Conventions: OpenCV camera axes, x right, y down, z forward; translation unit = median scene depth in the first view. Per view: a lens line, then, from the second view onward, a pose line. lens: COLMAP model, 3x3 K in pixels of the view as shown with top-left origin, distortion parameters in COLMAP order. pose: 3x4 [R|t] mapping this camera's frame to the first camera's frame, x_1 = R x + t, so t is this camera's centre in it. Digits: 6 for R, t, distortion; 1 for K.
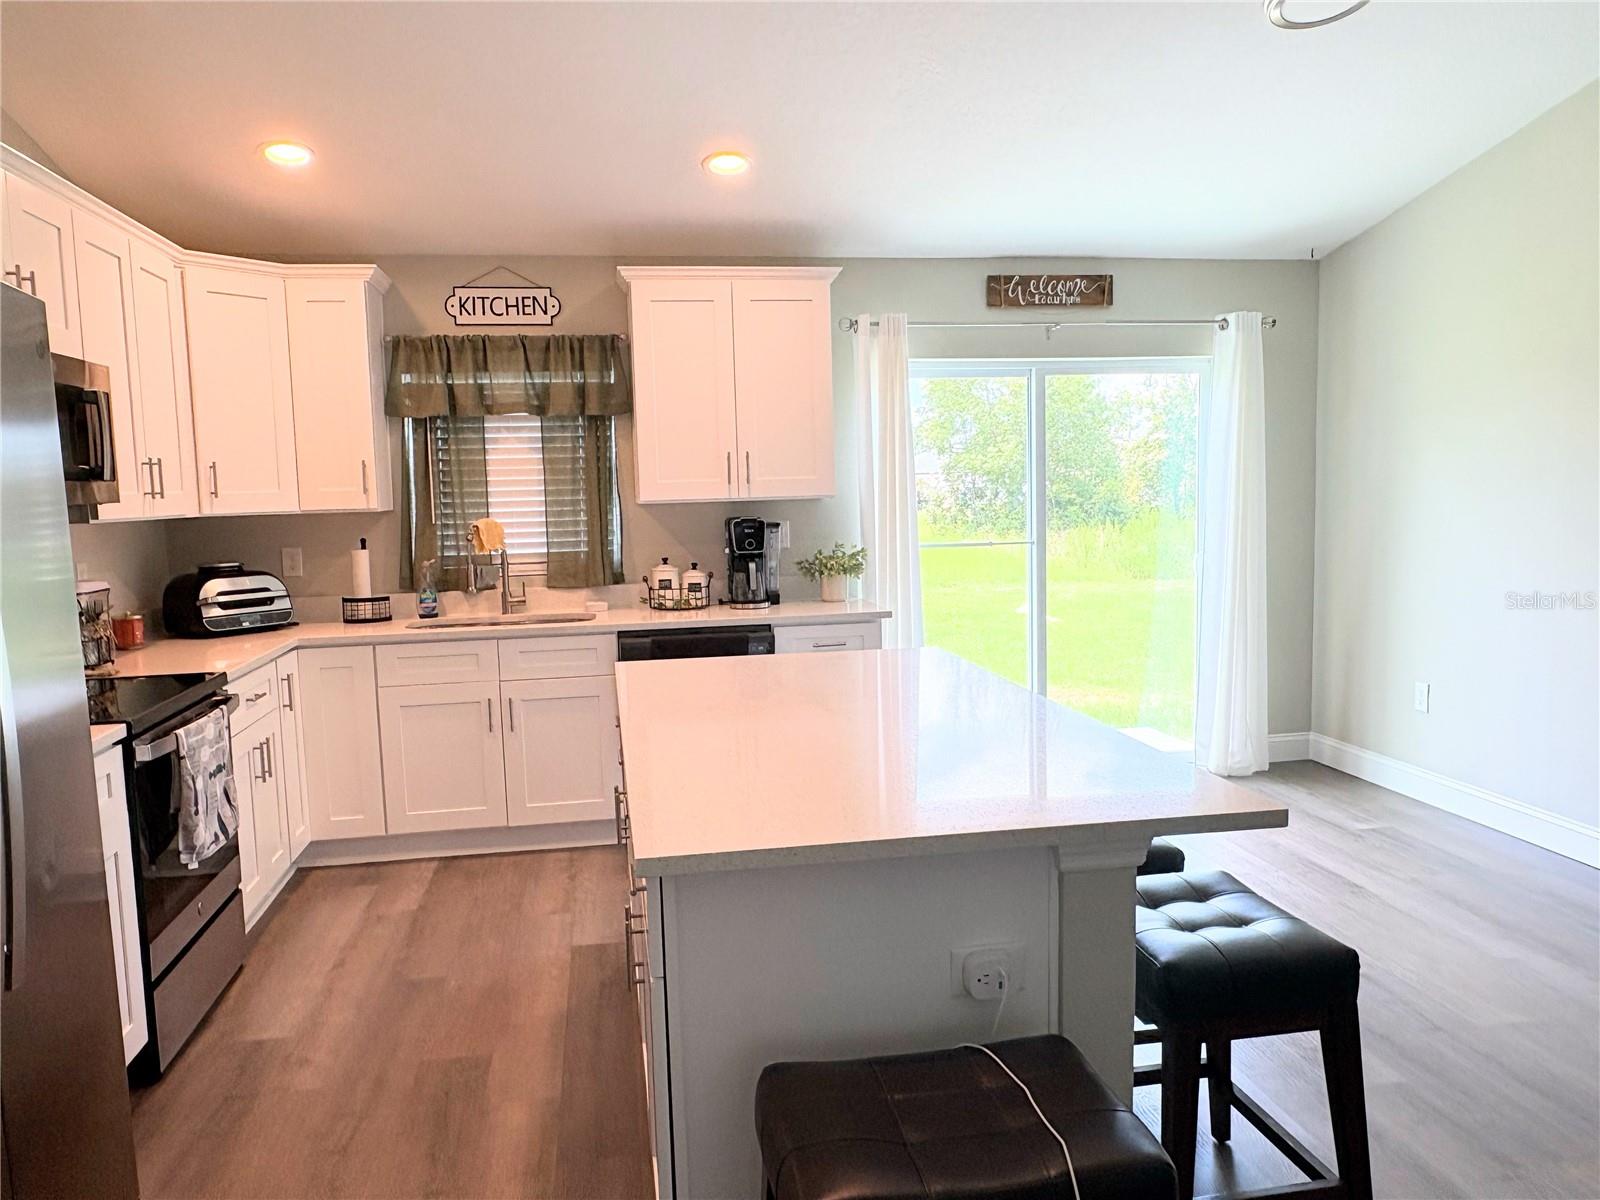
lens RADIAL K [[1191.8, 0, 800.0], [0, 1191.8, 600.0], [0, 0, 1]] dist [-0.001736, -0.000278]
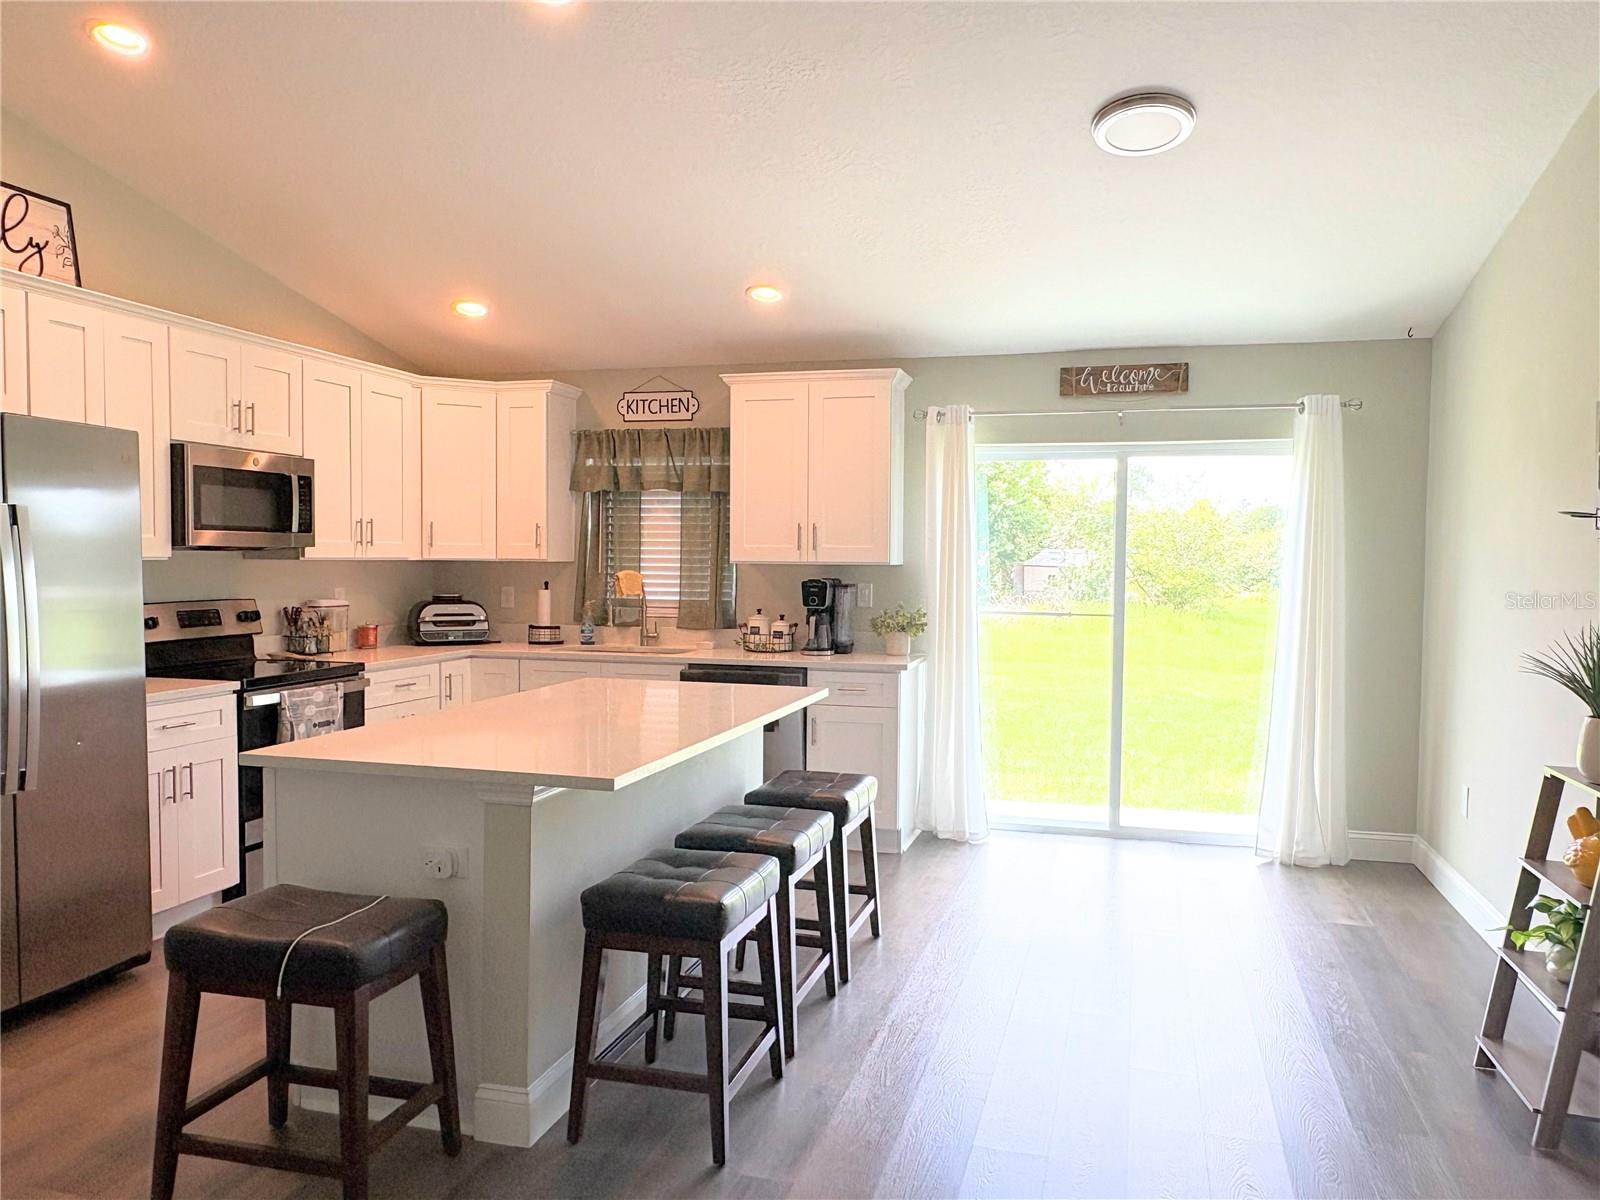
lens RADIAL K [[1191.8, 0, 800.0], [0, 1191.8, 600.0], [0, 0, 1]] dist [-0.001736, -0.000278]
pose [[0.900454, 0.050210, -0.432043, 0.453395], [-0.074885, 0.996378, -0.040279, 0.001390], [0.428456, 0.068623, 0.900953, -0.075644]]
